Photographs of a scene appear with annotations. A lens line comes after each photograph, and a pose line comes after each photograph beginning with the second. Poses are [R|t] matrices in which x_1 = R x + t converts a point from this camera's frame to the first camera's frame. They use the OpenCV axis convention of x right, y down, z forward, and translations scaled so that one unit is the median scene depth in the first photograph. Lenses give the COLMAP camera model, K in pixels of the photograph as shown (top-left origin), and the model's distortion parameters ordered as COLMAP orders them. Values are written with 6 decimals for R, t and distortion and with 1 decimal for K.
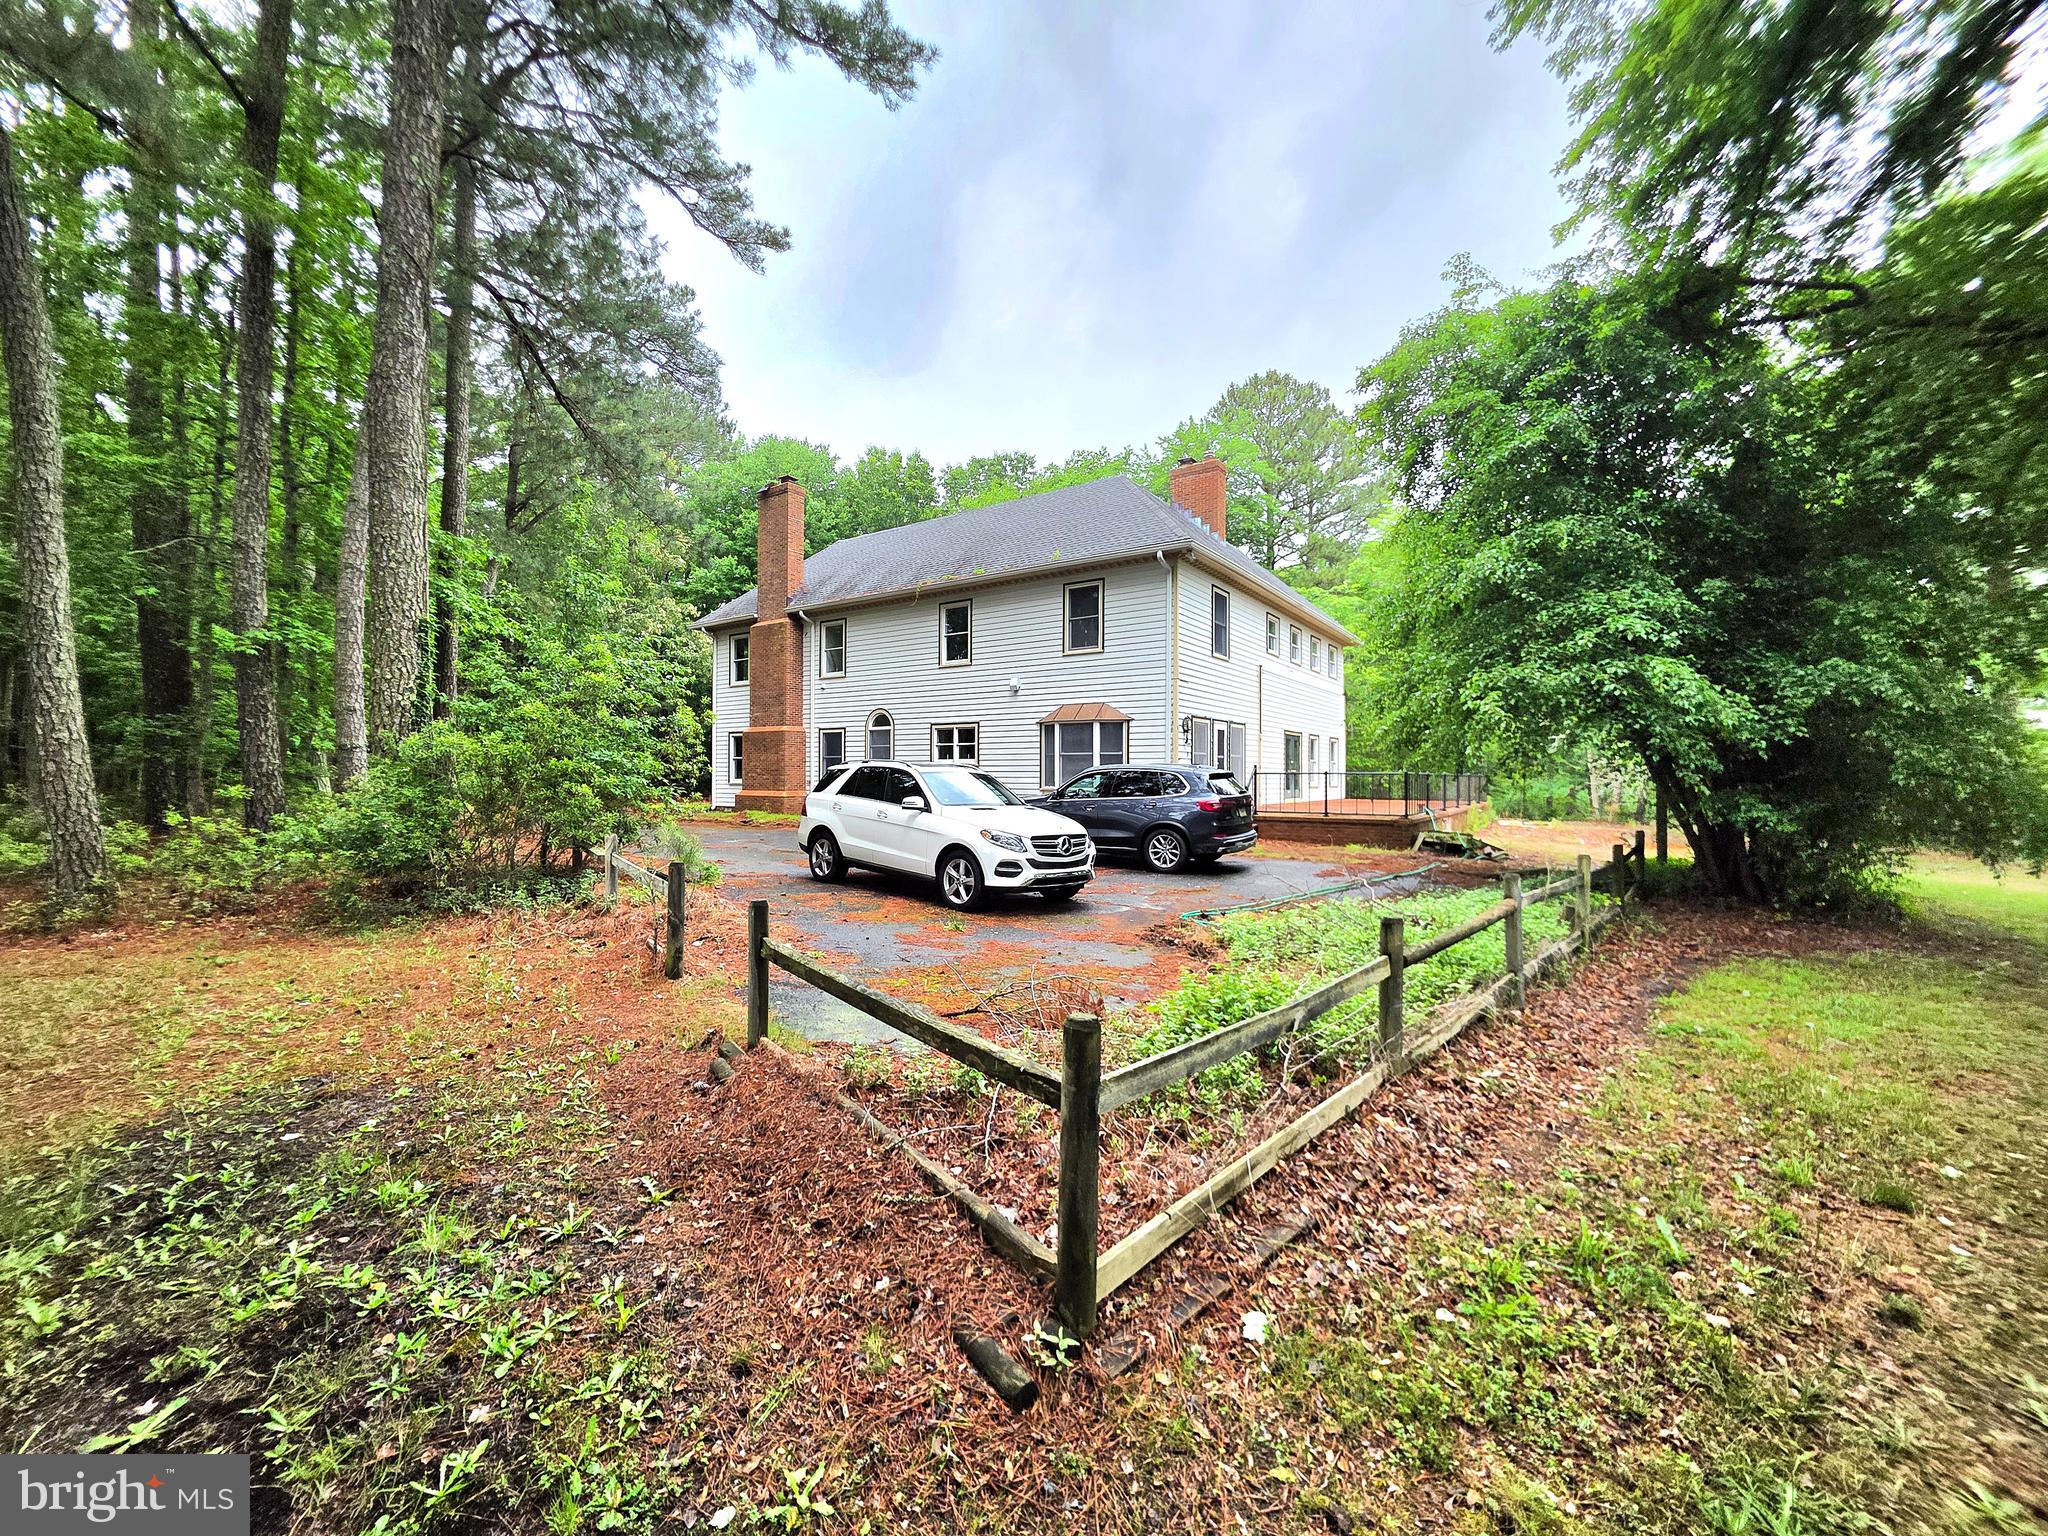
lens RADIAL K [[829.1, 0, 1024.0], [0, 829.1, 768.0], [0, 0, 1]] dist [-0.001819, -0.000142]
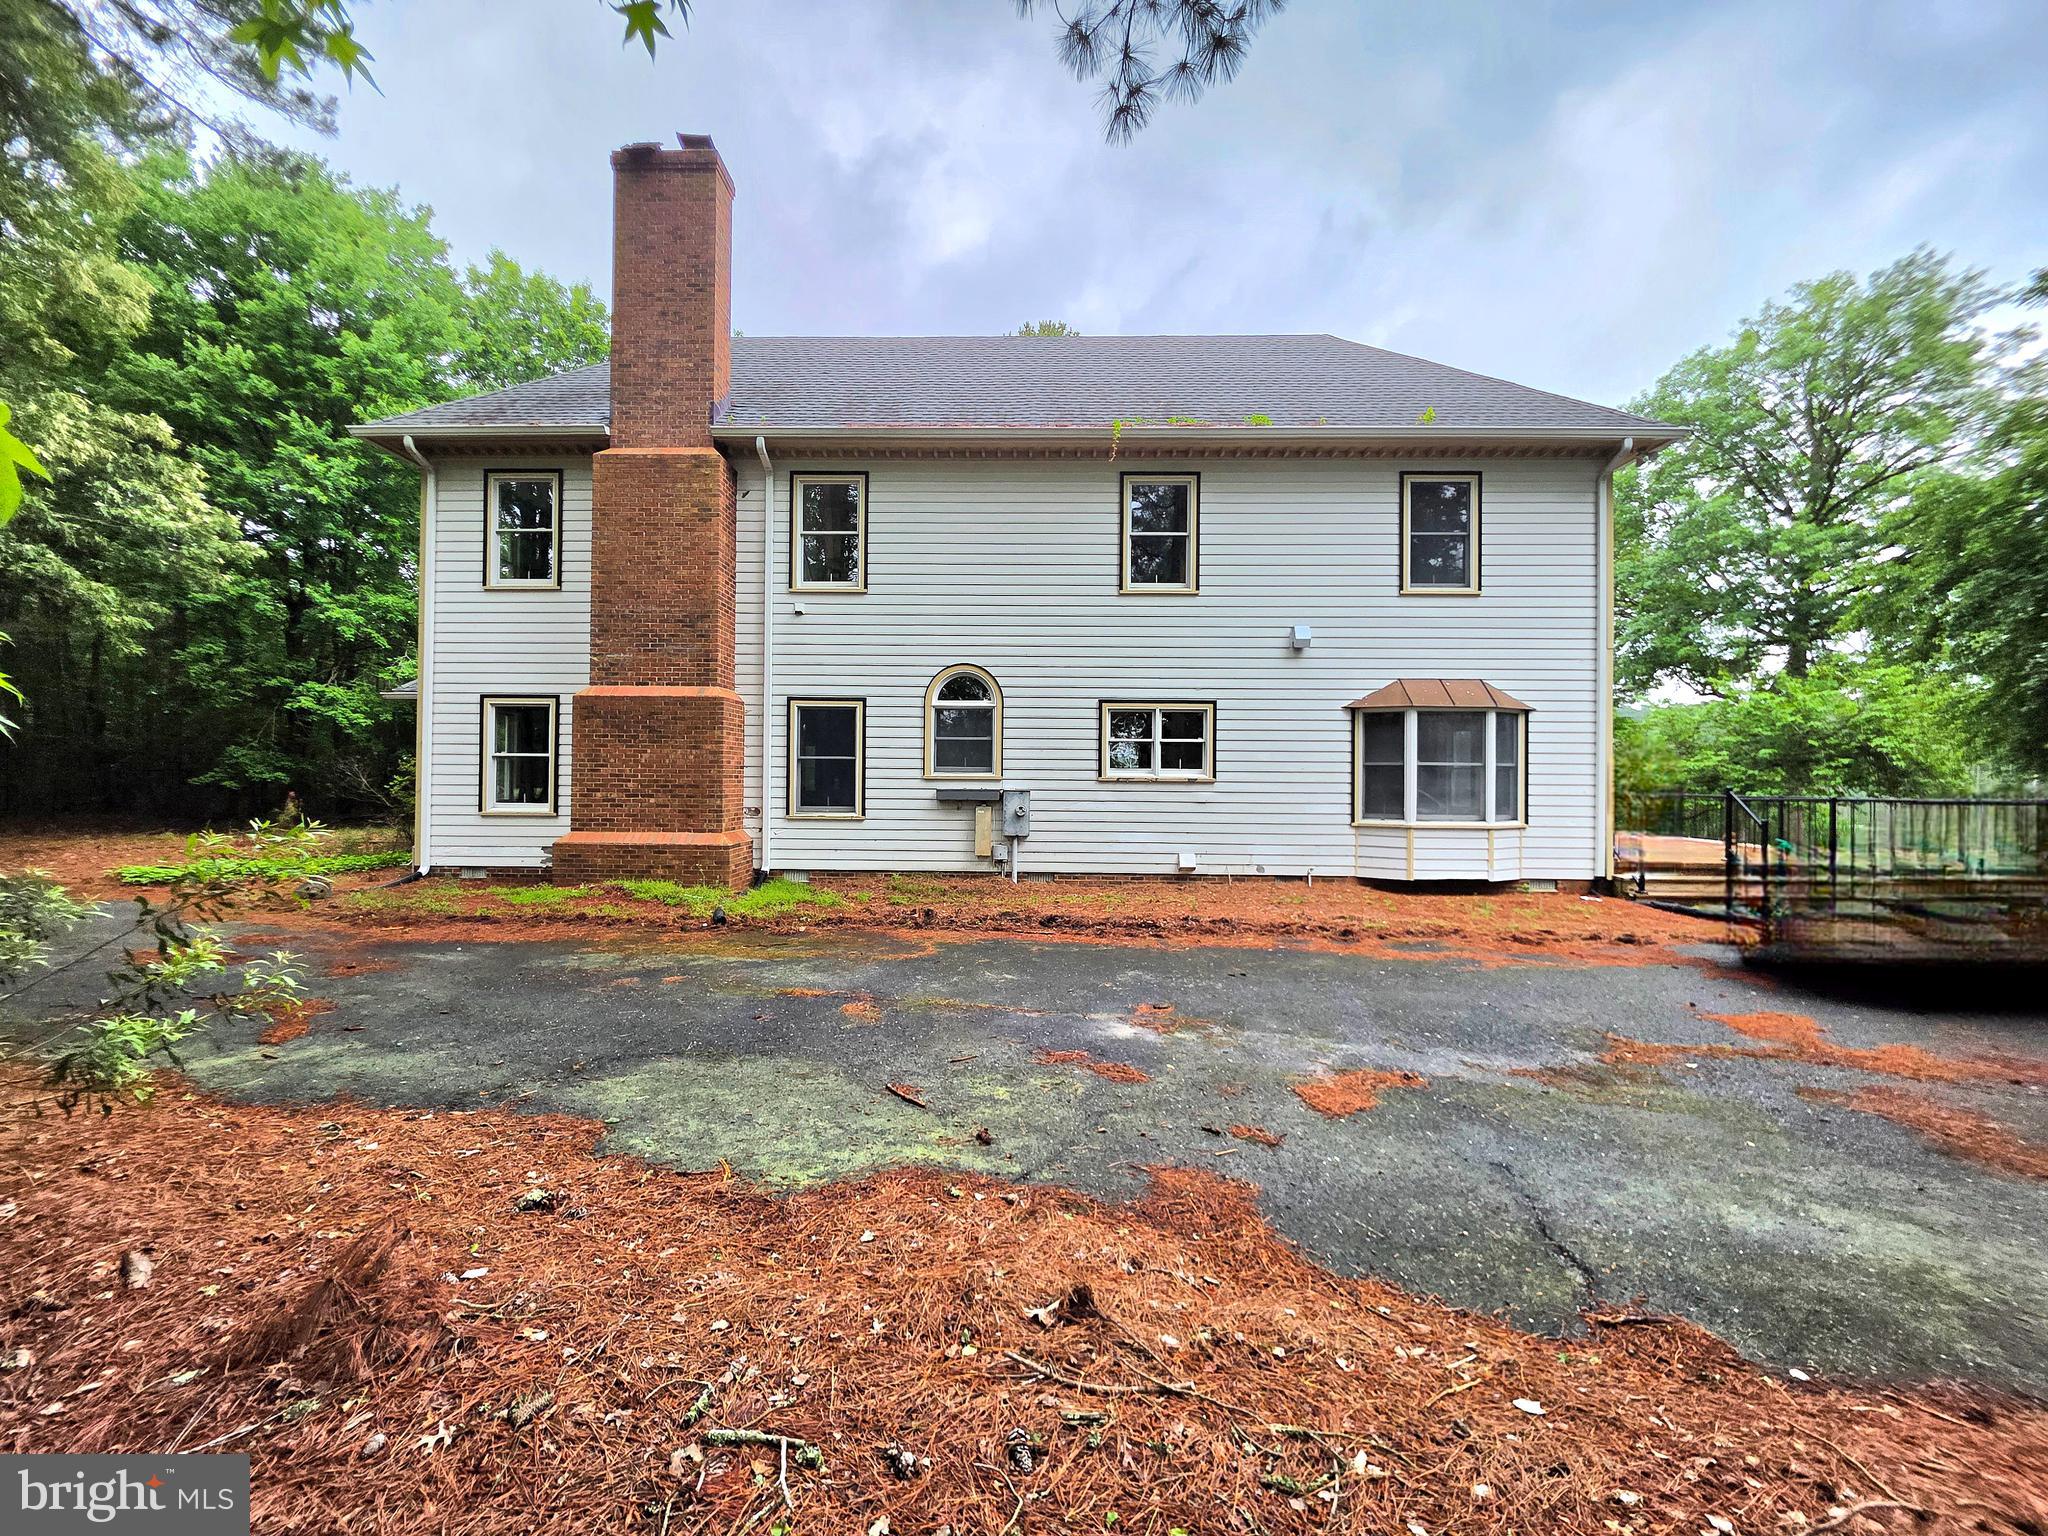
lens RADIAL K [[829.1, 0, 1024.0], [0, 829.1, 768.0], [0, 0, 1]] dist [-0.001819, -0.000142]
pose [[0.831773, 0.009282, 0.555038, -0.447666], [-0.012113, 0.999926, 0.001431, -0.010677], [-0.554984, -0.007913, 0.831824, 0.602752]]
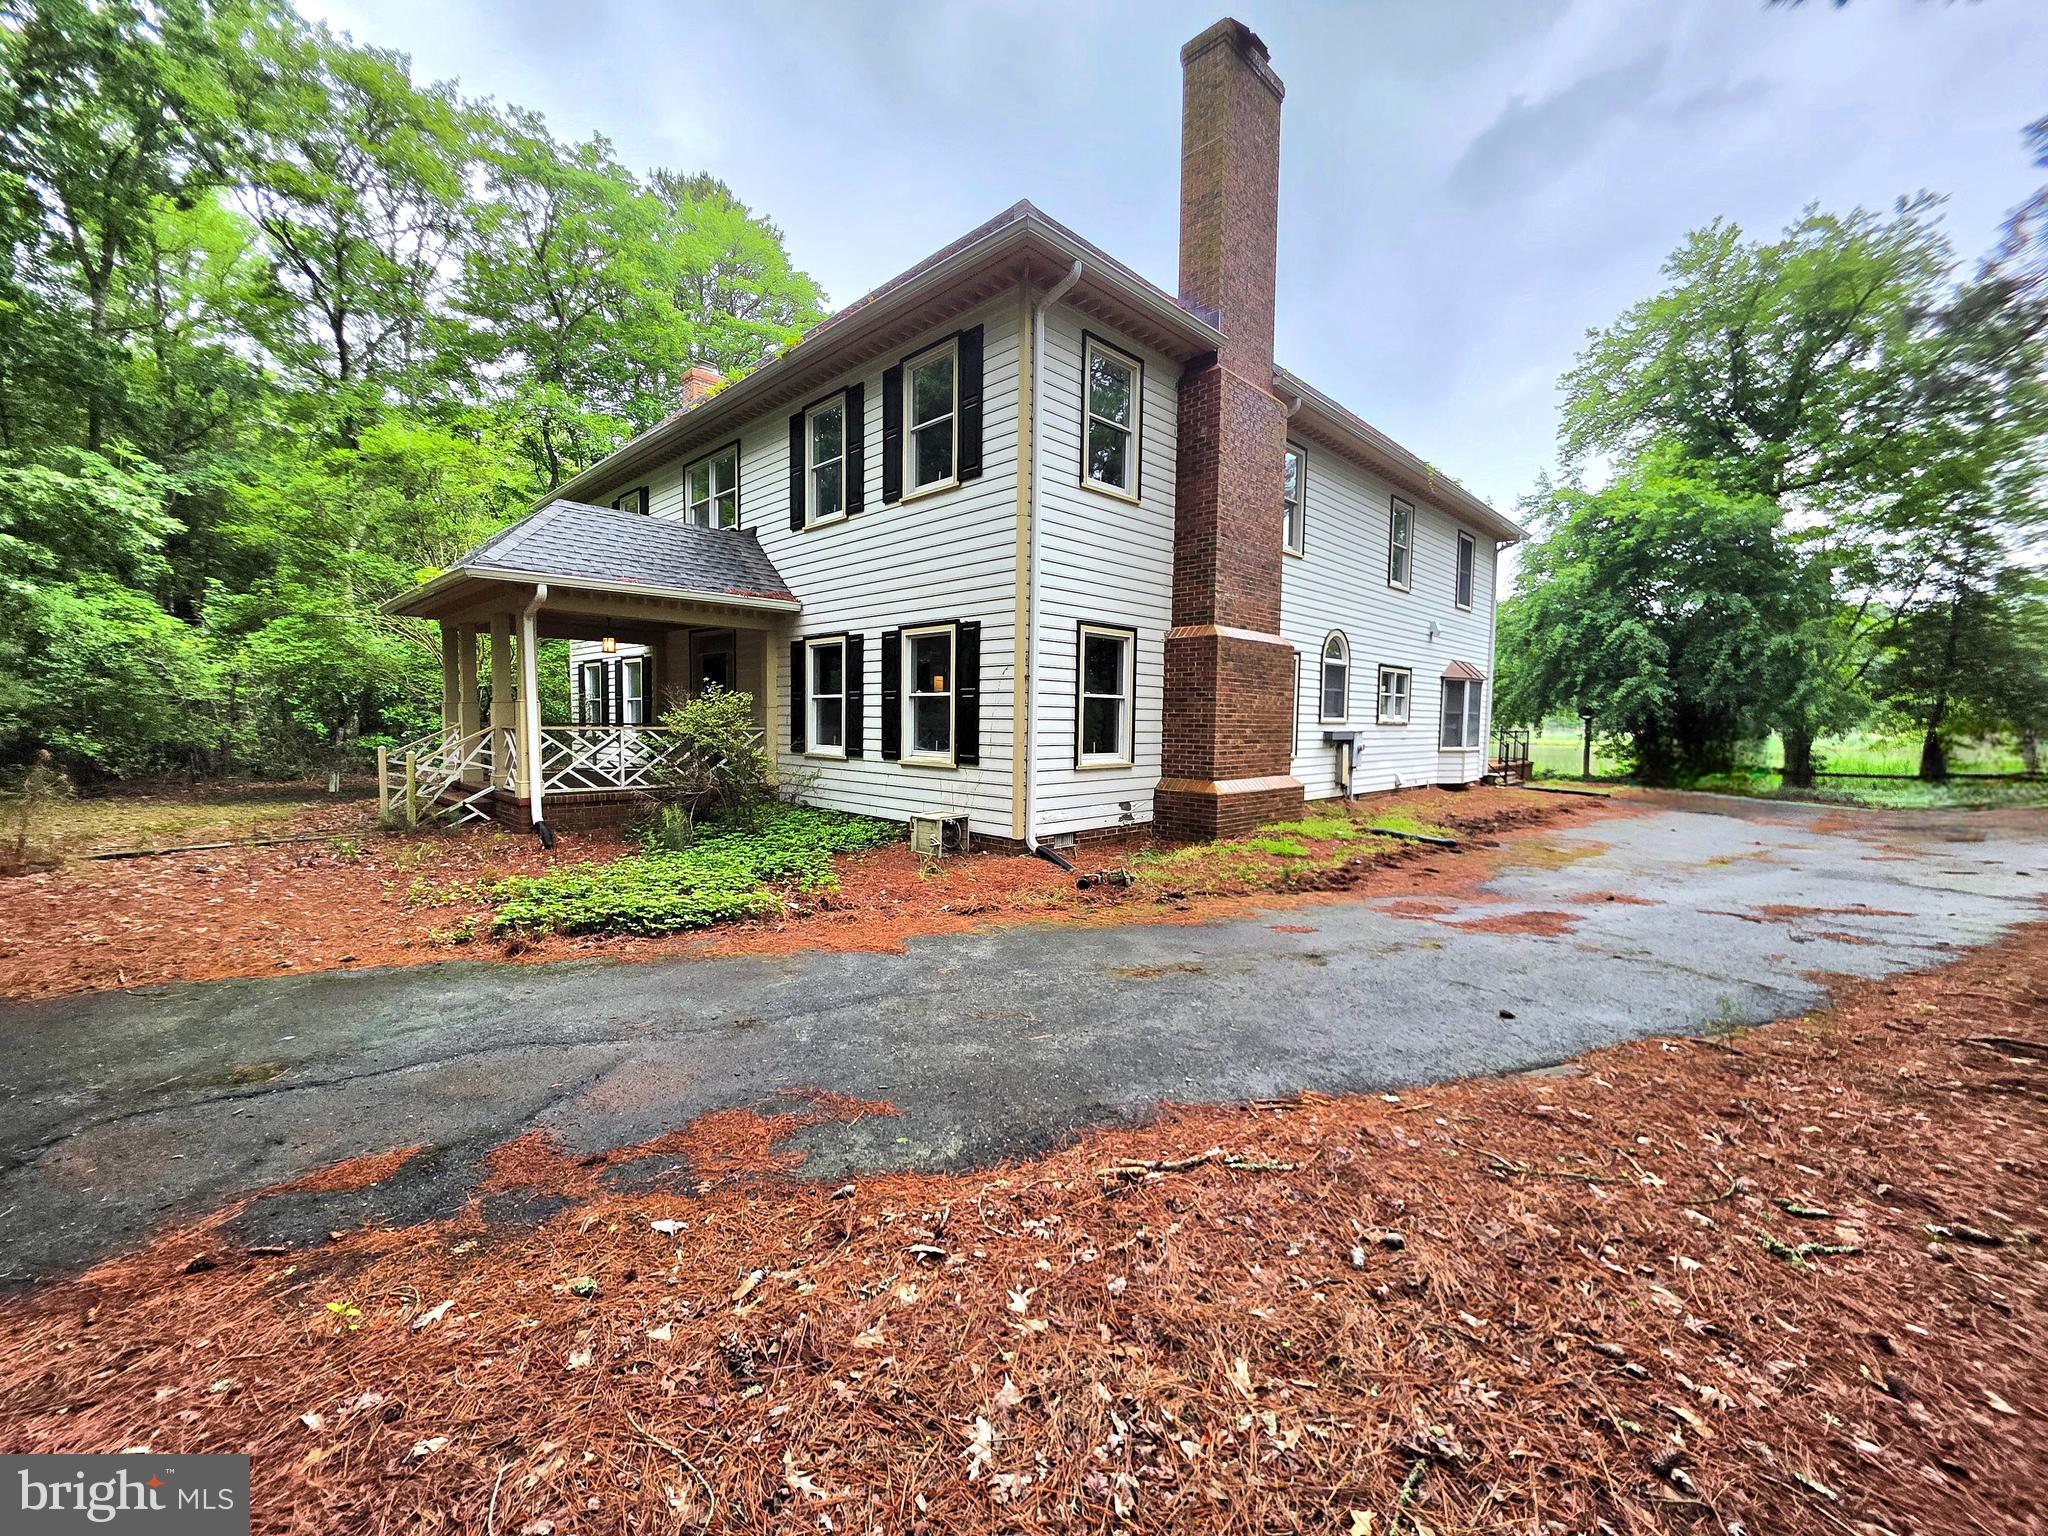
lens RADIAL K [[829.1, 0, 1024.0], [0, 829.1, 768.0], [0, 0, 1]] dist [-0.001819, -0.000142]
pose [[0.162456, -0.061666, 0.984787, -0.866932], [-0.024961, 0.997469, 0.066578, -0.004496], [-0.986400, -0.035397, 0.160506, 1.188236]]
